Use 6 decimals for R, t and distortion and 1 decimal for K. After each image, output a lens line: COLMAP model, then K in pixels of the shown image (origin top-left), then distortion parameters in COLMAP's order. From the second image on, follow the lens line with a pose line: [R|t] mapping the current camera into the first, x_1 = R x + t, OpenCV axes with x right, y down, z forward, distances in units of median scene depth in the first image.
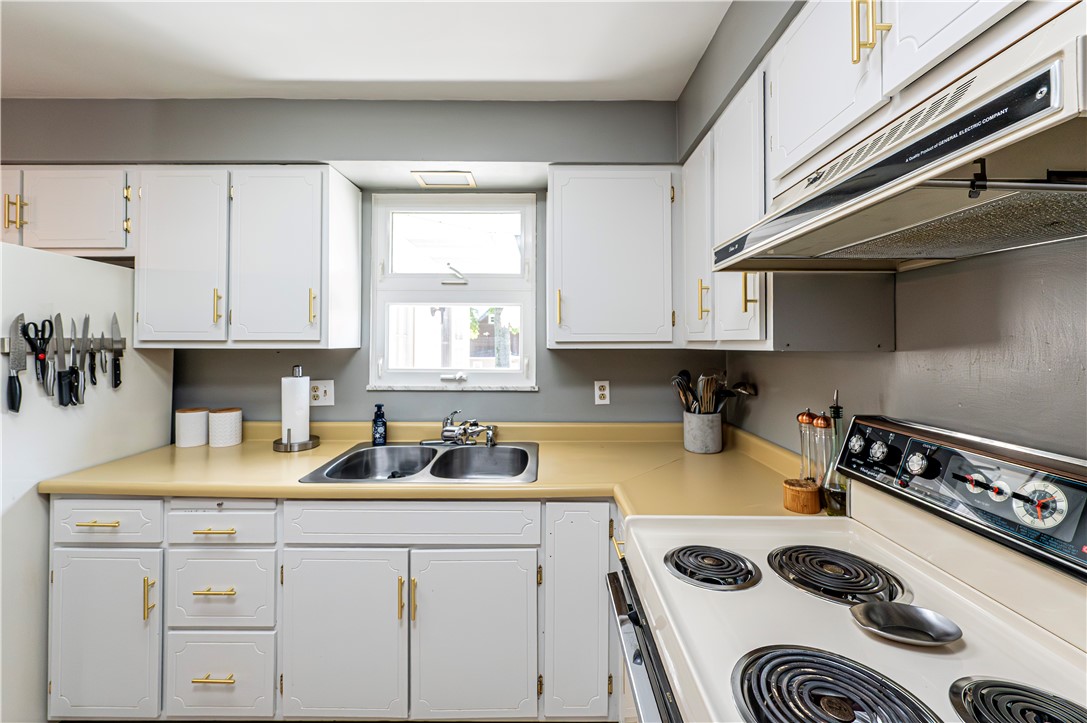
lens RADIAL K [[431.6, 0, 554.6], [0, 431.6, 335.9], [0, 0, 1]] dist [0.002042, -0.000227]
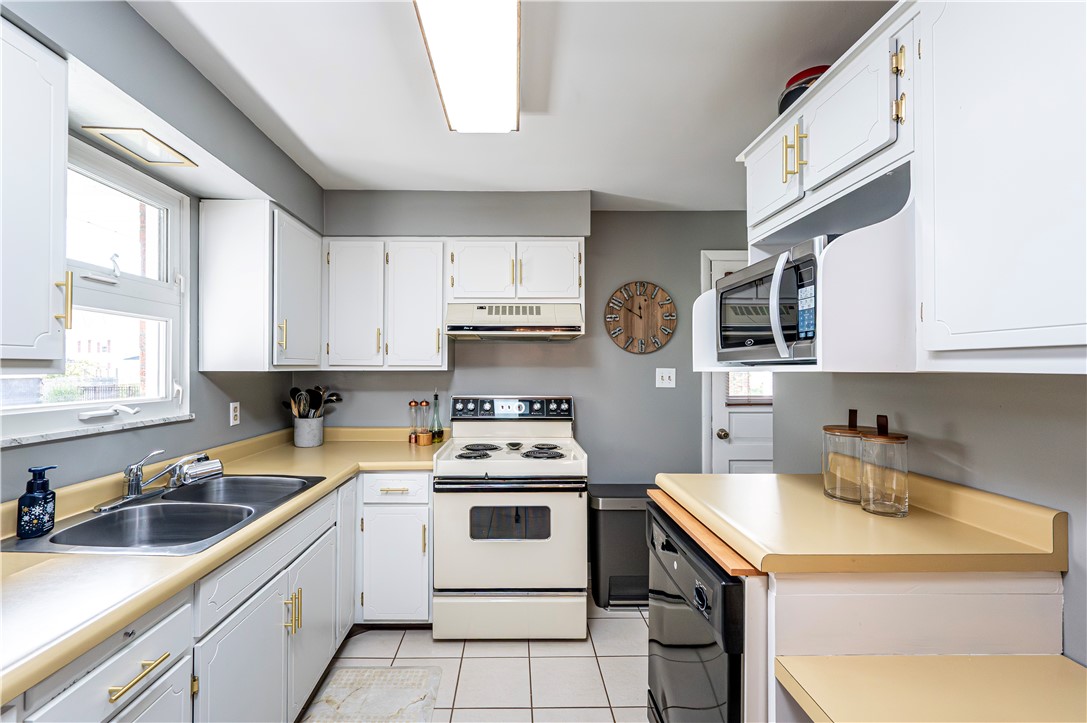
lens RADIAL K [[431.6, 0, 539.4], [0, 431.6, 365.5], [0, 0, 1]] dist [0.002042, -0.000227]
pose [[-0.018639, 0.003028, 0.999822, -0.957711], [-0.019800, 0.999798, -0.003397, 0.004447], [-0.999630, -0.019860, -0.018576, 0.295772]]
